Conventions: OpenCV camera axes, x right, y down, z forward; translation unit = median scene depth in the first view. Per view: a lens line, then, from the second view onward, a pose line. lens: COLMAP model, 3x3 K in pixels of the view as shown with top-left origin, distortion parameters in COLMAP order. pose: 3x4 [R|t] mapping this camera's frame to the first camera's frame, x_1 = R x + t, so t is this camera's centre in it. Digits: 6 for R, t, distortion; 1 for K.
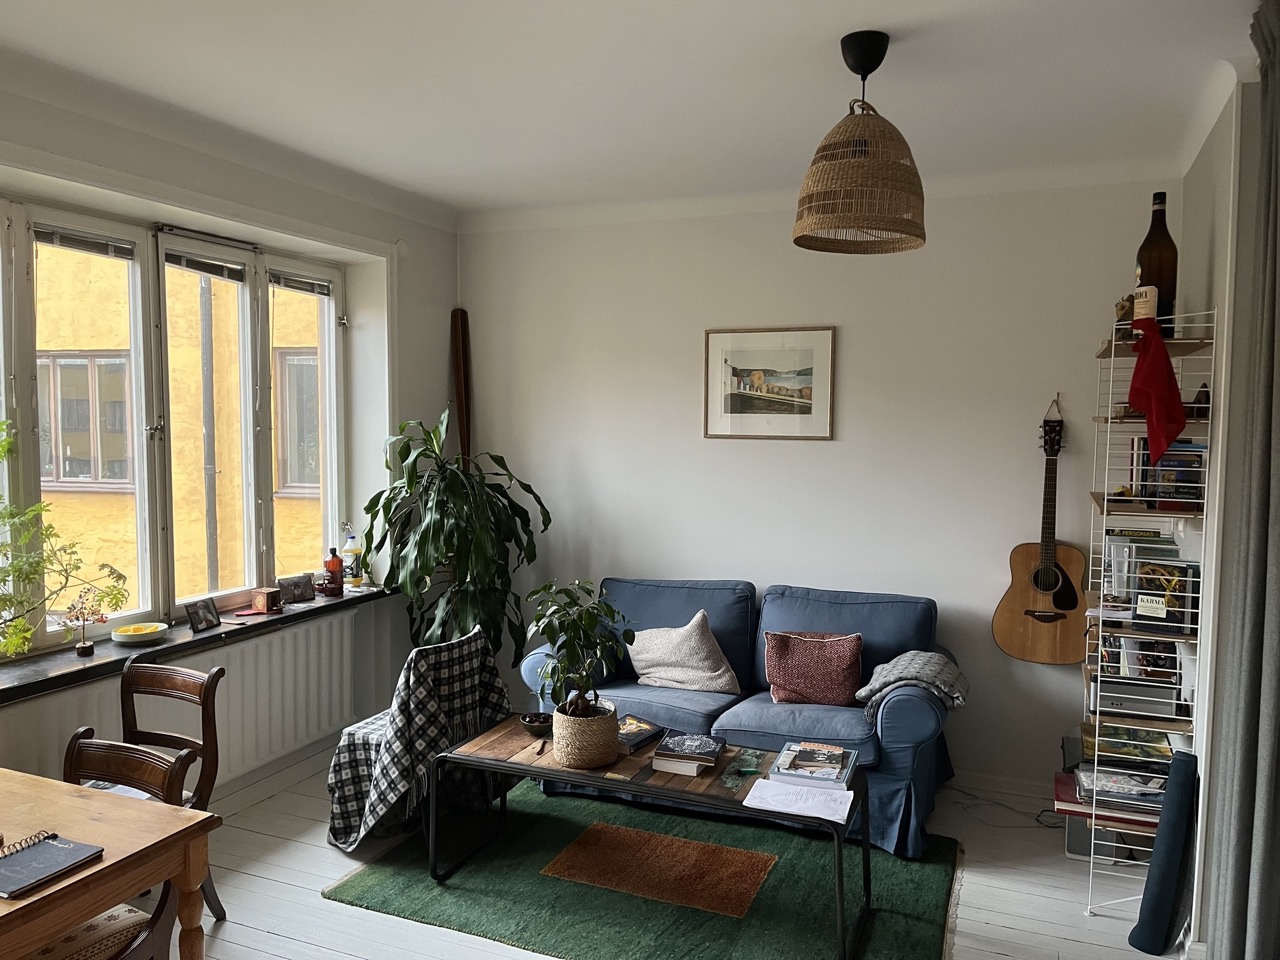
lens RADIAL K [[959.4, 0, 640.0], [0, 959.4, 480.0], [0, 0, 1]] dist [0.071374, -0.106320]
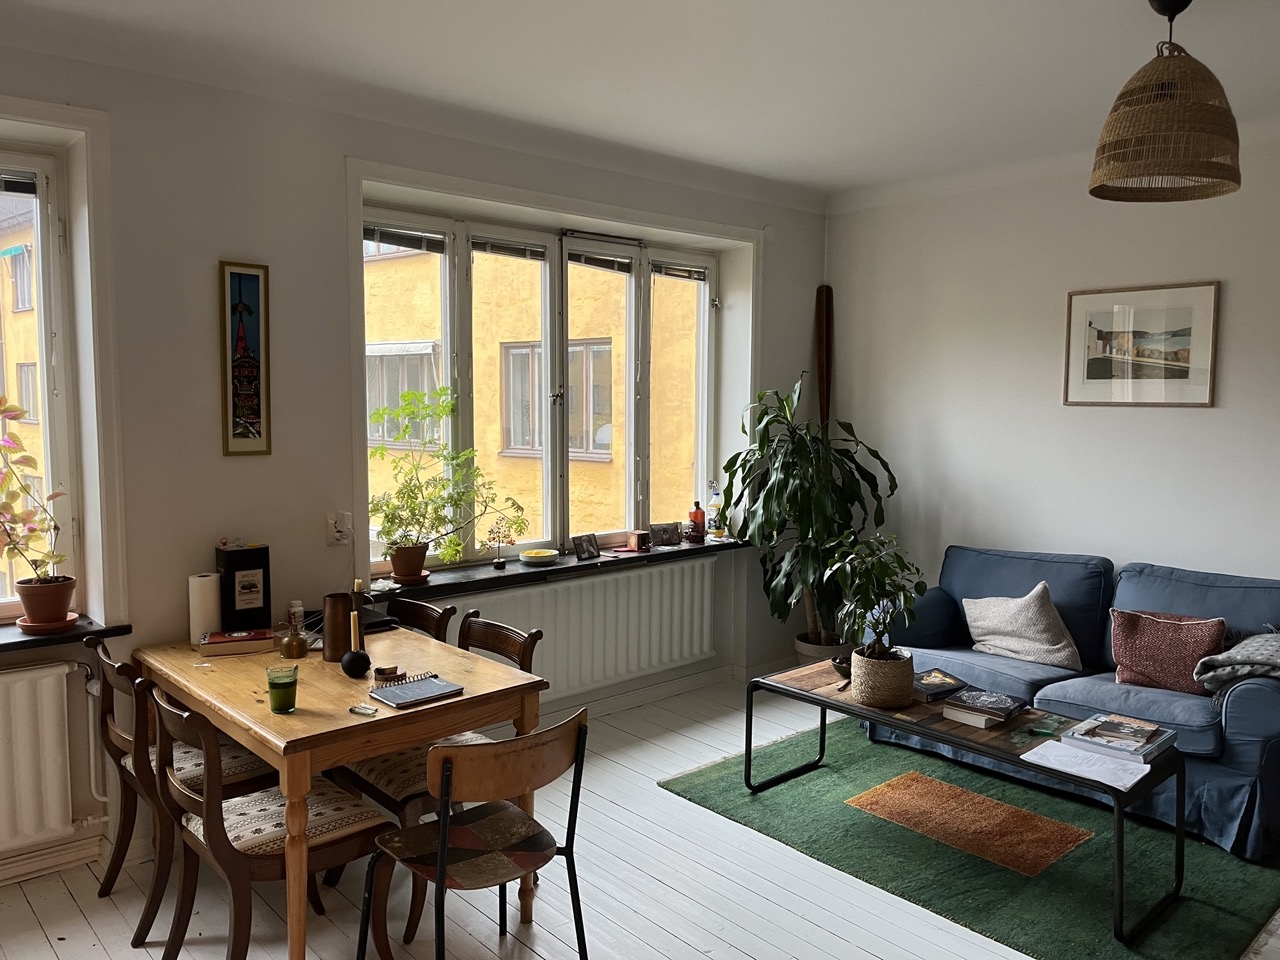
lens RADIAL K [[959.4, 0, 640.0], [0, 959.4, 480.0], [0, 0, 1]] dist [0.071374, -0.106320]
pose [[0.899913, 0.034302, -0.434717, 0.128054], [-0.026790, 0.999367, 0.023399, 0.022262], [0.435245, -0.009411, 0.900263, -0.062346]]
